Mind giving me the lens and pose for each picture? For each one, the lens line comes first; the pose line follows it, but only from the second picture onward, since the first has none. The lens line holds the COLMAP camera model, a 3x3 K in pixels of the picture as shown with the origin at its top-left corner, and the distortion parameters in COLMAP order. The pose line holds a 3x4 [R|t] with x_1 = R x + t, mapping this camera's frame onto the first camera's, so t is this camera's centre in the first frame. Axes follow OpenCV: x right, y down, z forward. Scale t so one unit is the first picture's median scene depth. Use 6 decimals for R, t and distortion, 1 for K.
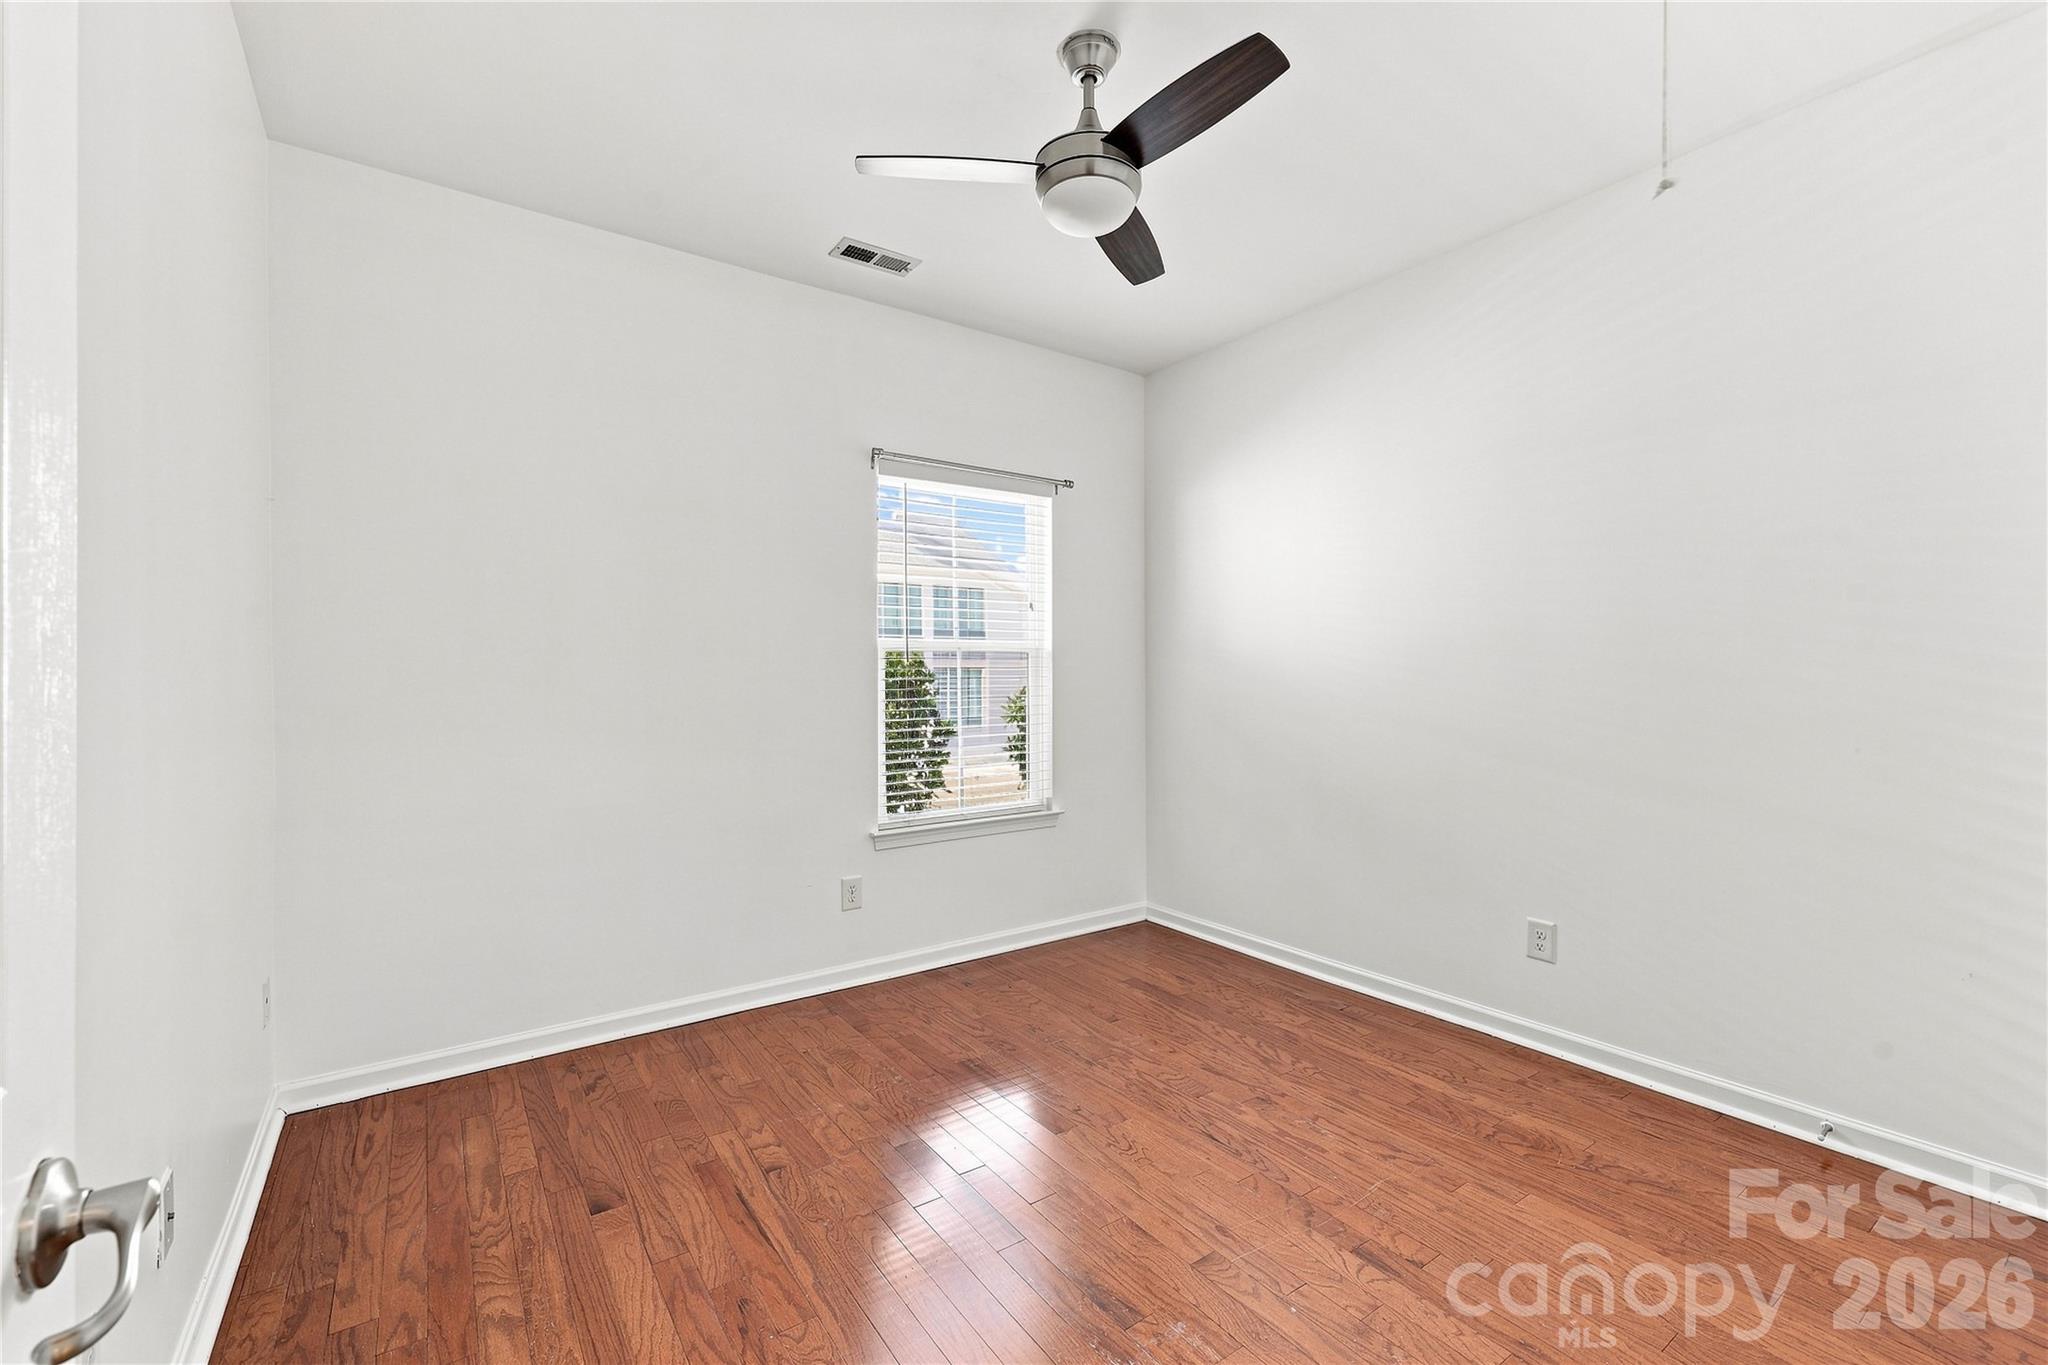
lens RADIAL K [[844.3, 0, 1027.5], [0, 844.3, 683.4], [0, 0, 1]] dist [0.000186, 0.000930]
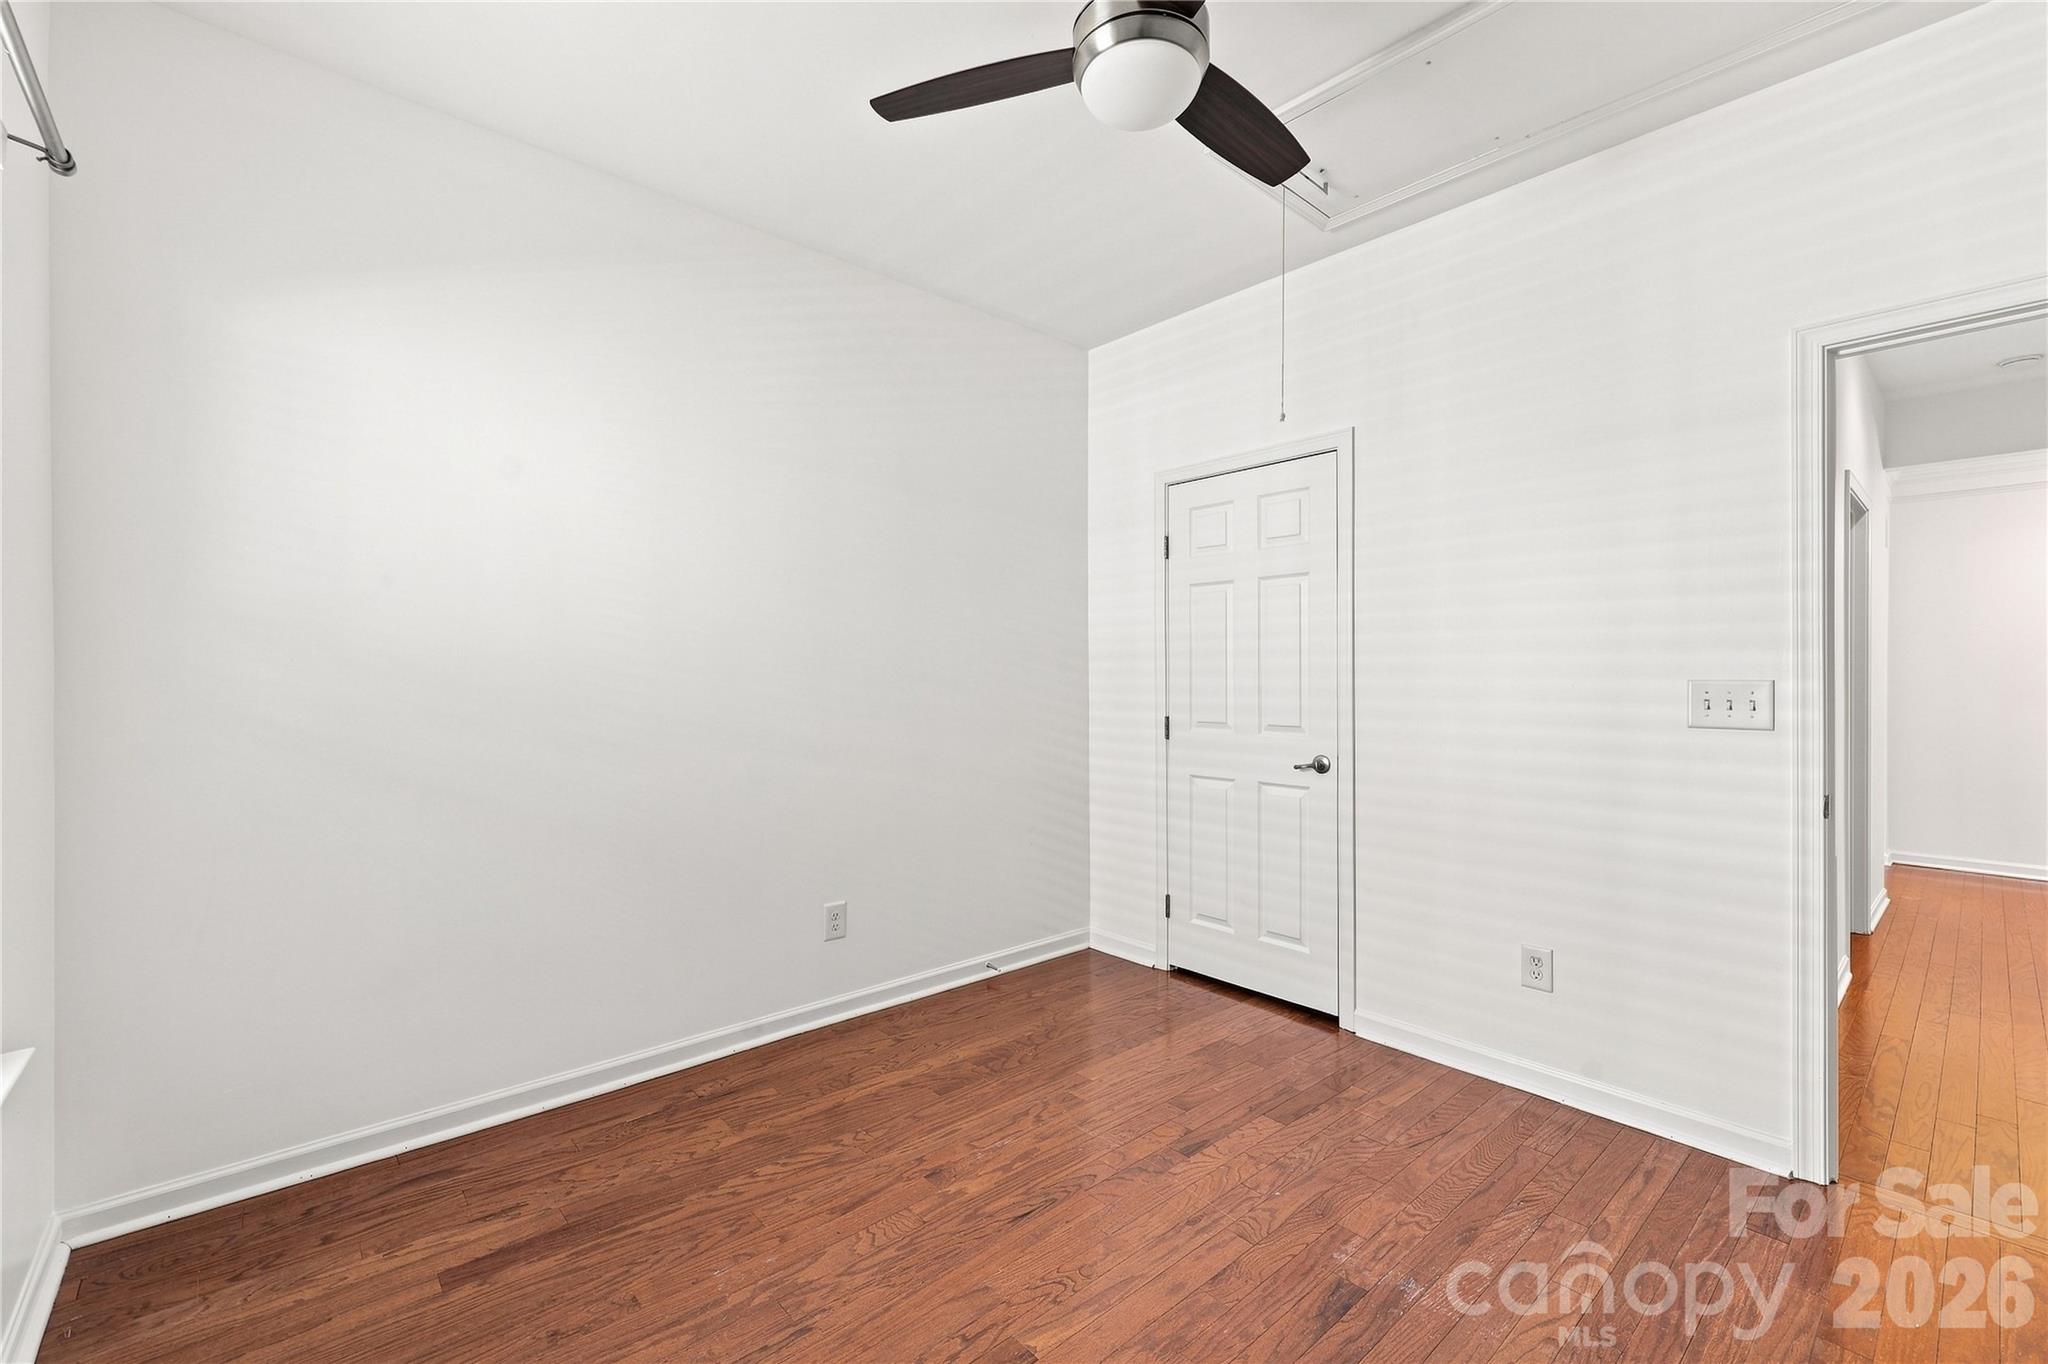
lens RADIAL K [[844.3, 0, 1024.0], [0, 844.3, 675.3], [0, 0, 1]] dist [0.000186, 0.000930]
pose [[-0.088022, 0.001127, 0.996118, -0.543371], [0.007755, 0.999970, -0.000446, -0.016335], [-0.996088, 0.007686, -0.088028, 0.895635]]
